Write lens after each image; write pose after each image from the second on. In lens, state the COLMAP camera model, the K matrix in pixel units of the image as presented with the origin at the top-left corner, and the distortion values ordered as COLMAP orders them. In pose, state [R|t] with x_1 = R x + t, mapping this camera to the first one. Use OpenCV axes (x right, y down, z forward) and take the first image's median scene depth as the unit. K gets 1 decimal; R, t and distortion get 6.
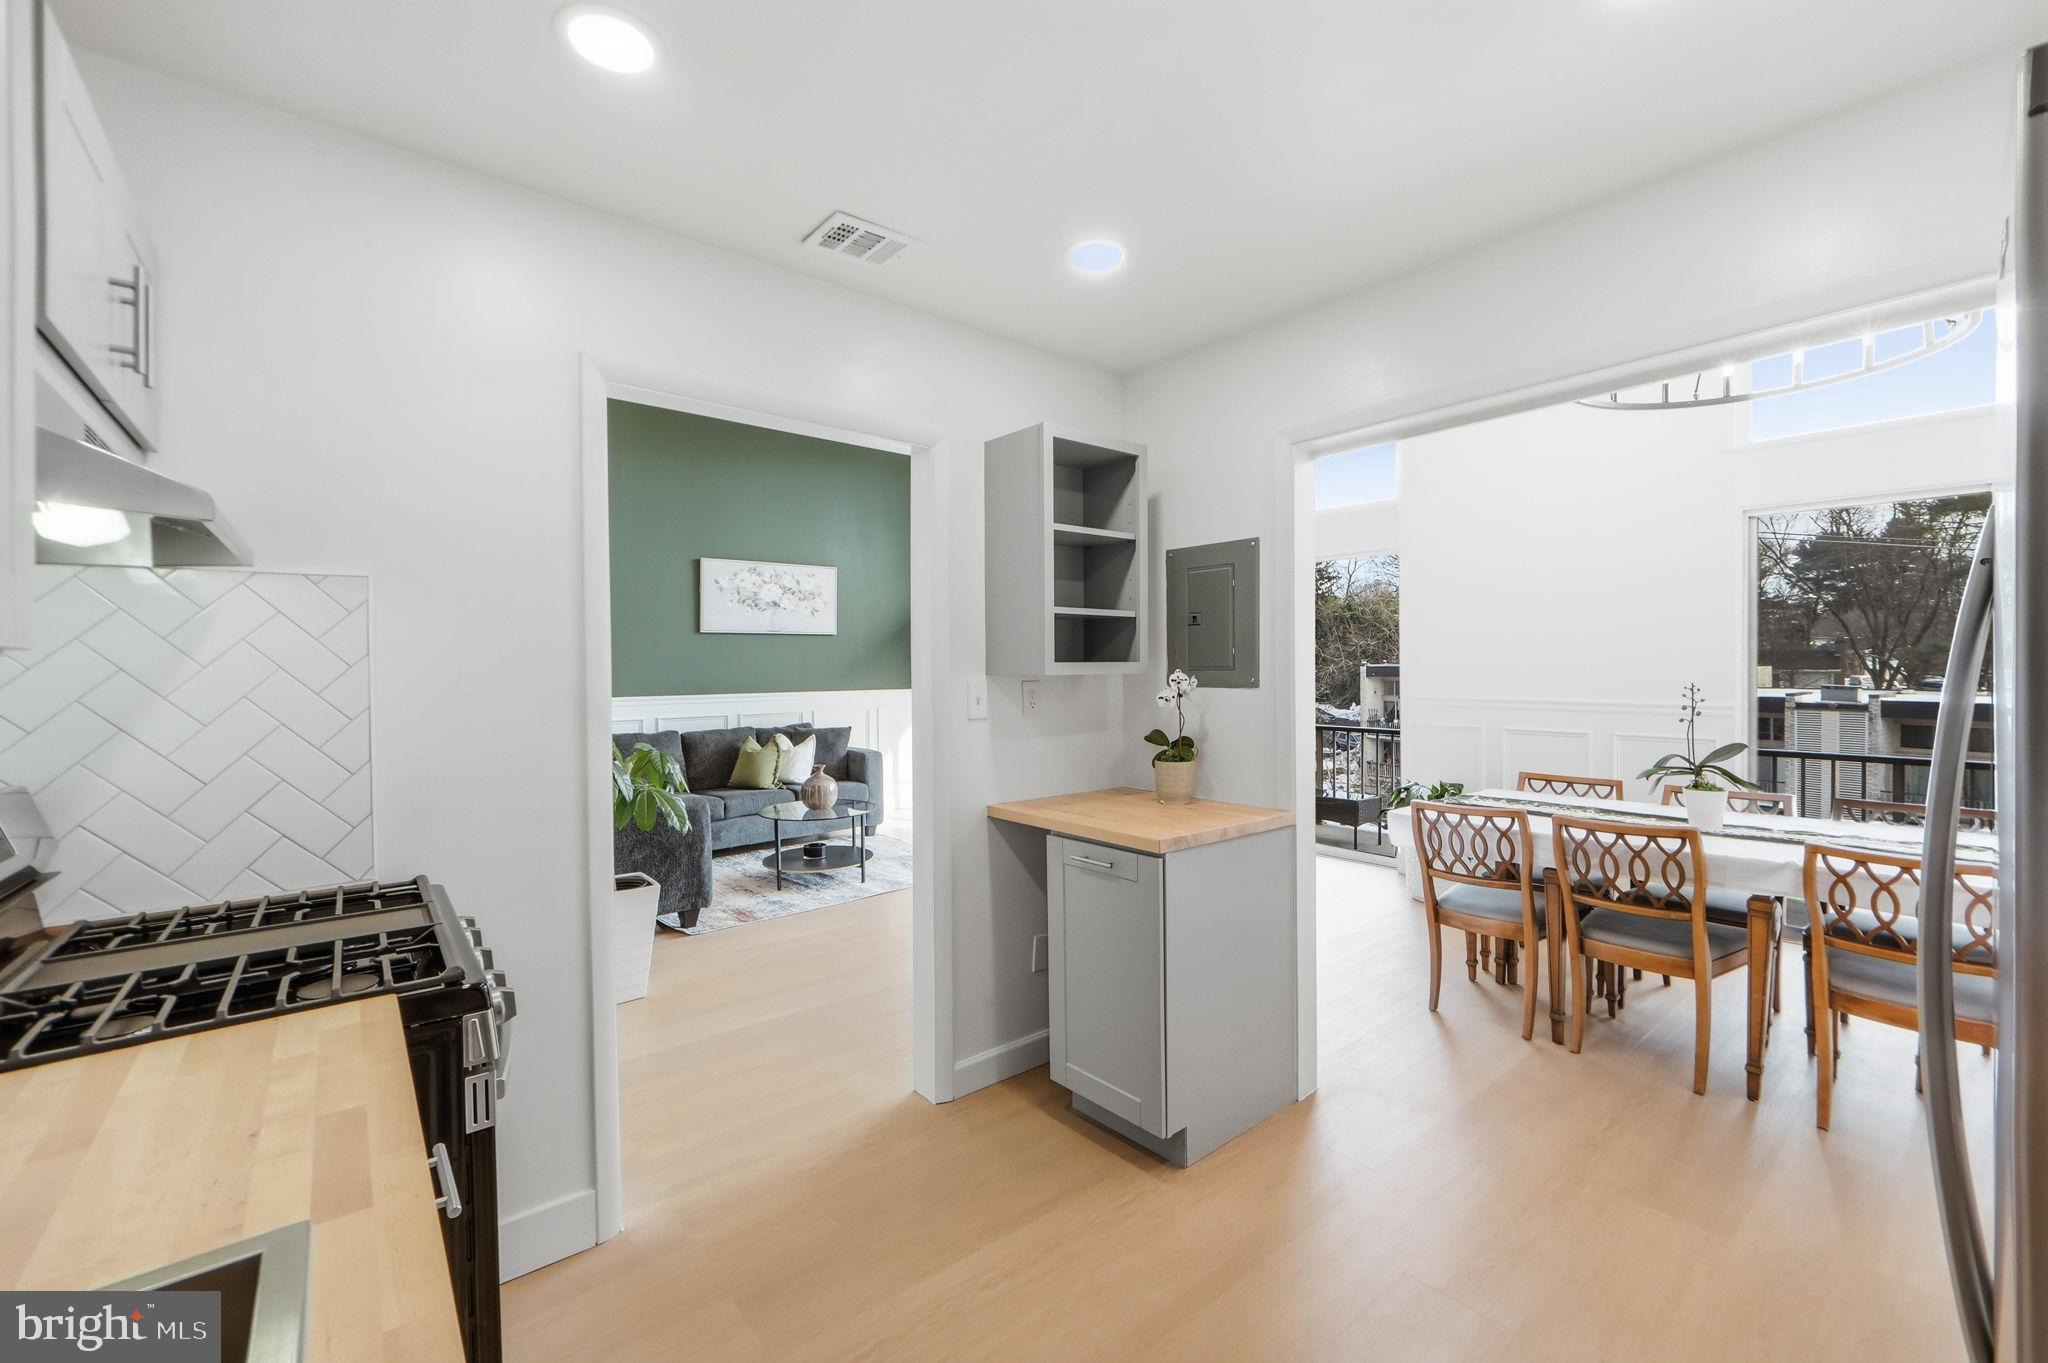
lens RADIAL K [[914.2, 0, 1056.6], [0, 914.2, 679.8], [0, 0, 1]] dist [0.000323, -0.000017]
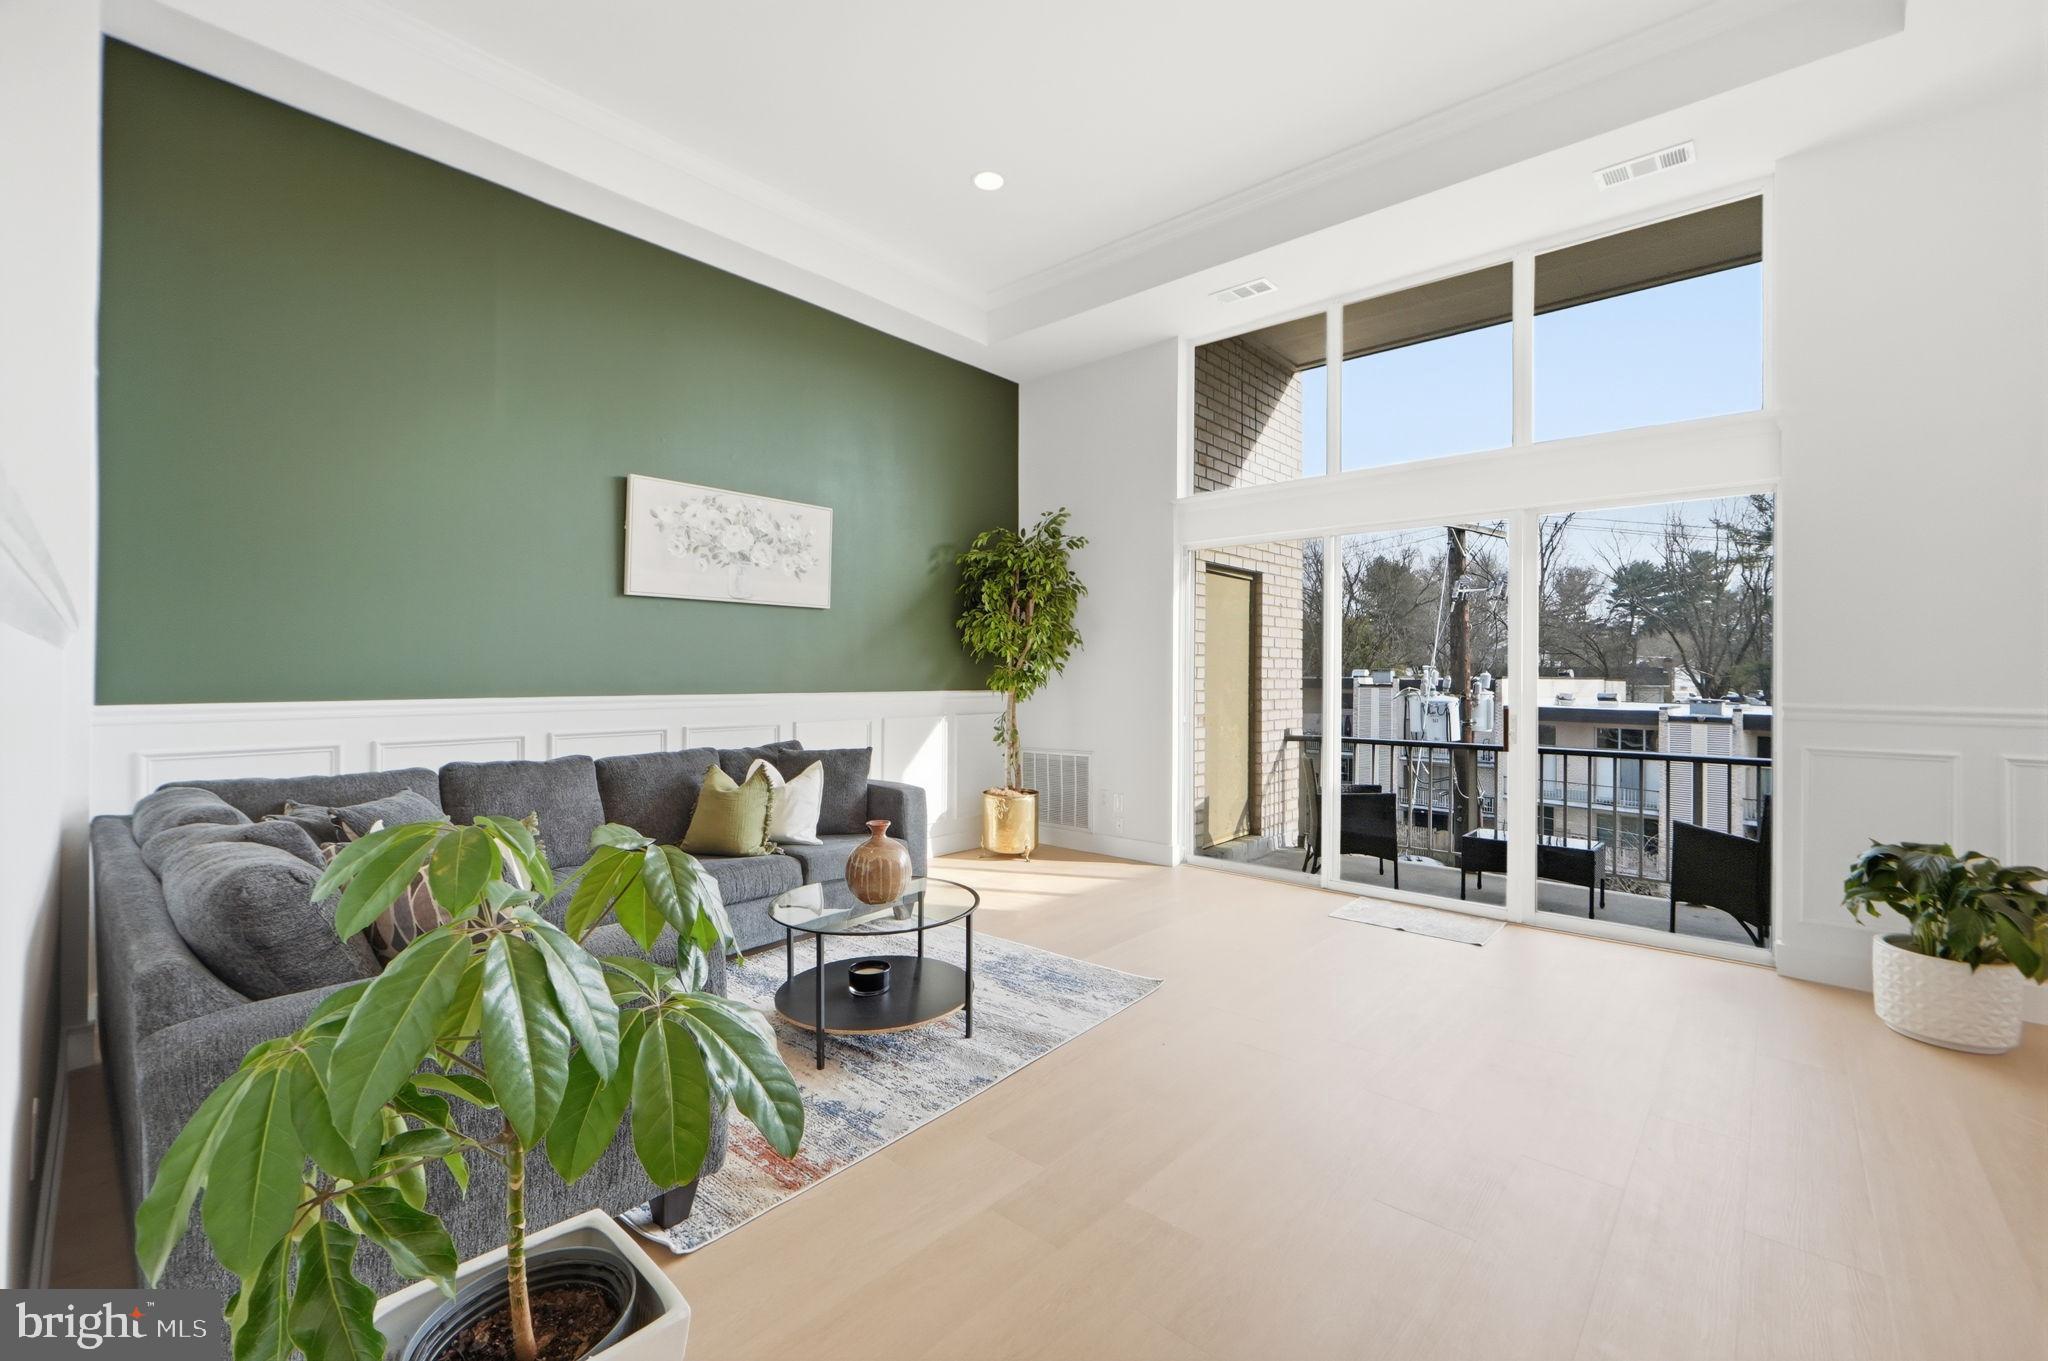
lens RADIAL K [[883.1, 0, 1020.1], [0, 883.1, 675.0], [0, 0, 1]] dist [0.000933, 0.000084]
pose [[0.993223, 0.002064, 0.116209, -0.186713], [0.000968, 0.999661, -0.026028, 0.016459], [-0.116223, 0.025964, 0.992884, 0.363948]]
